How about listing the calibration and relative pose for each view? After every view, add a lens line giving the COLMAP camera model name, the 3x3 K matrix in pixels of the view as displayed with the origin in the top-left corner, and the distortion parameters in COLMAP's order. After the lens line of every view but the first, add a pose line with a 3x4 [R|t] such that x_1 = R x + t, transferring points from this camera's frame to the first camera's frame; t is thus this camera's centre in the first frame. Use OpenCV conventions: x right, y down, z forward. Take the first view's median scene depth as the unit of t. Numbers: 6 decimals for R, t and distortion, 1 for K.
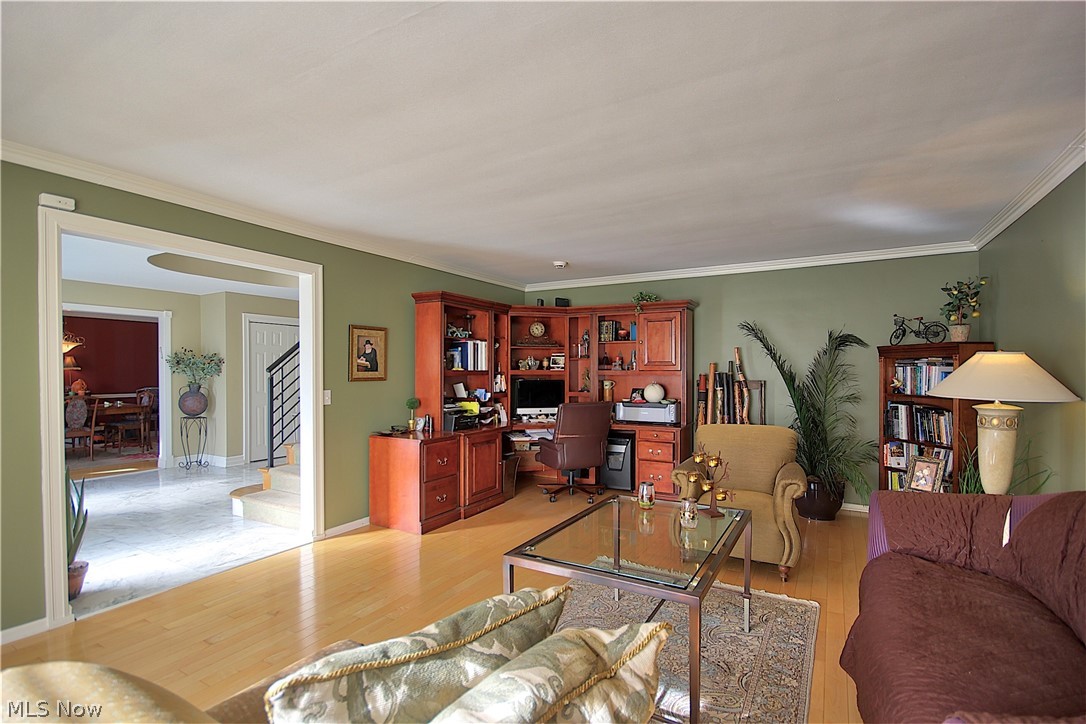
lens RADIAL K [[506.5, 0, 542.2], [0, 506.5, 376.1], [0, 0, 1]] dist [0.003348, -0.010584]
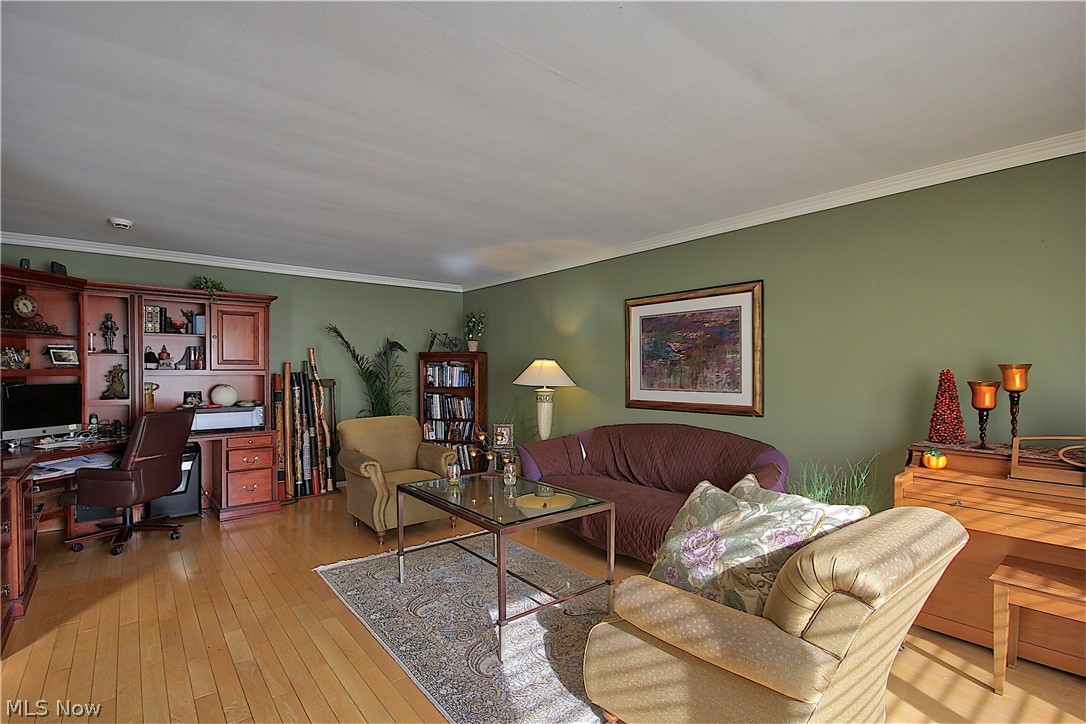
lens RADIAL K [[506.5, 0, 542.2], [0, 506.5, 376.1], [0, 0, 1]] dist [0.003348, -0.010584]
pose [[0.356436, -0.010703, 0.934259, -0.482629], [0.011152, 0.999912, 0.007200, -0.000716], [-0.934253, 0.007853, 0.356524, 0.209748]]
